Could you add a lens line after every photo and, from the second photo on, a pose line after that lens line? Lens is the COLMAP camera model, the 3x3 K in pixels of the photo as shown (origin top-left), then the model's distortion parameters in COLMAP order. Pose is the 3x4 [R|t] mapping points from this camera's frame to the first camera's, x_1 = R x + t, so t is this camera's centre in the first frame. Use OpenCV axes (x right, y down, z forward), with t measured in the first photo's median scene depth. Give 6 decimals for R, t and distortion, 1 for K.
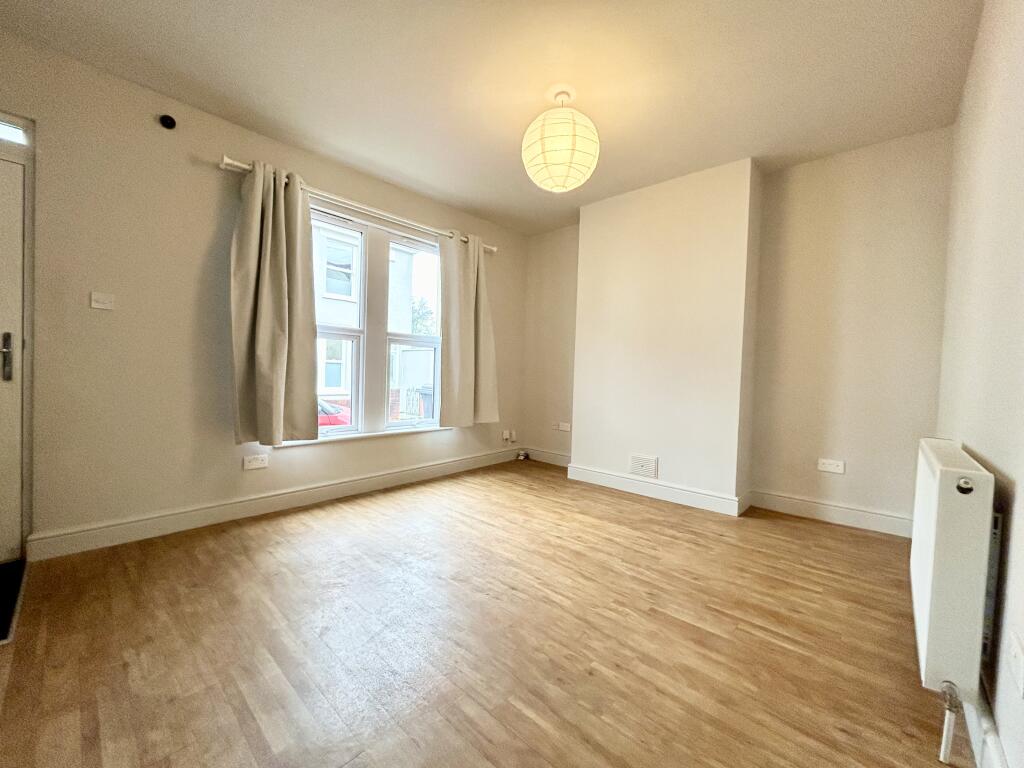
lens RADIAL K [[411.5, 0, 510.1], [0, 411.5, 387.2], [0, 0, 1]] dist [-0.003746, 0.000400]
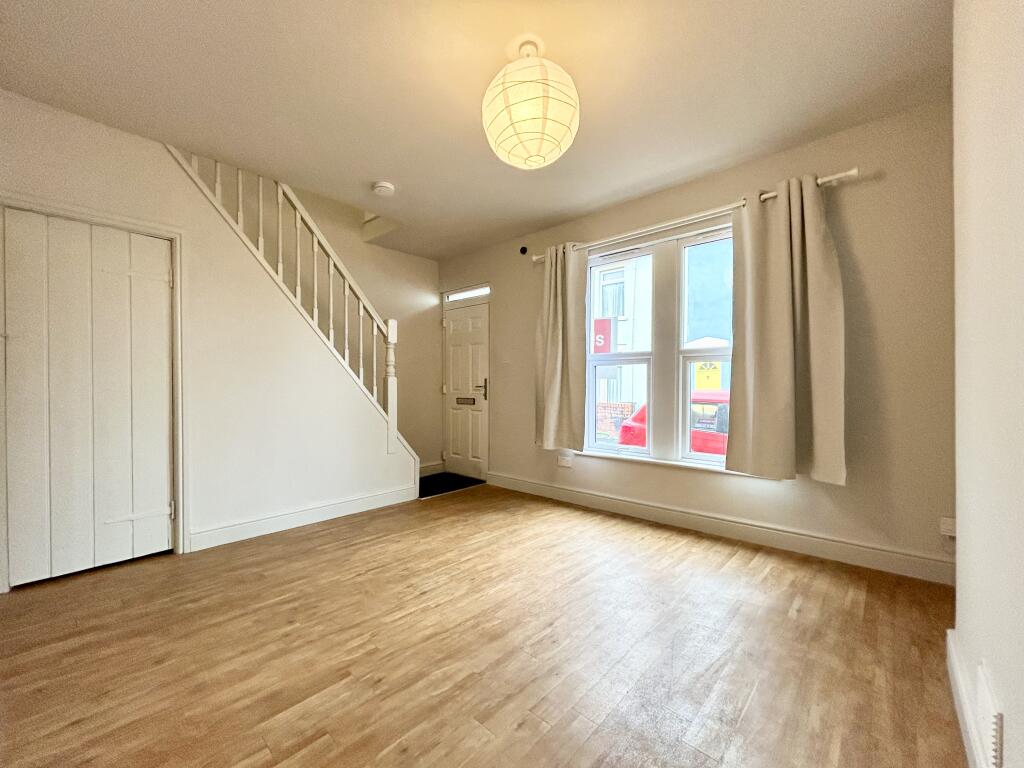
lens RADIAL K [[411.5, 0, 511.2], [0, 411.5, 385.3], [0, 0, 1]] dist [-0.003746, 0.000400]
pose [[0.010670, -0.028063, -0.999549, 0.957892], [-0.036559, 0.998927, -0.028435, -0.031333], [0.999275, 0.036846, 0.009633, 1.035703]]
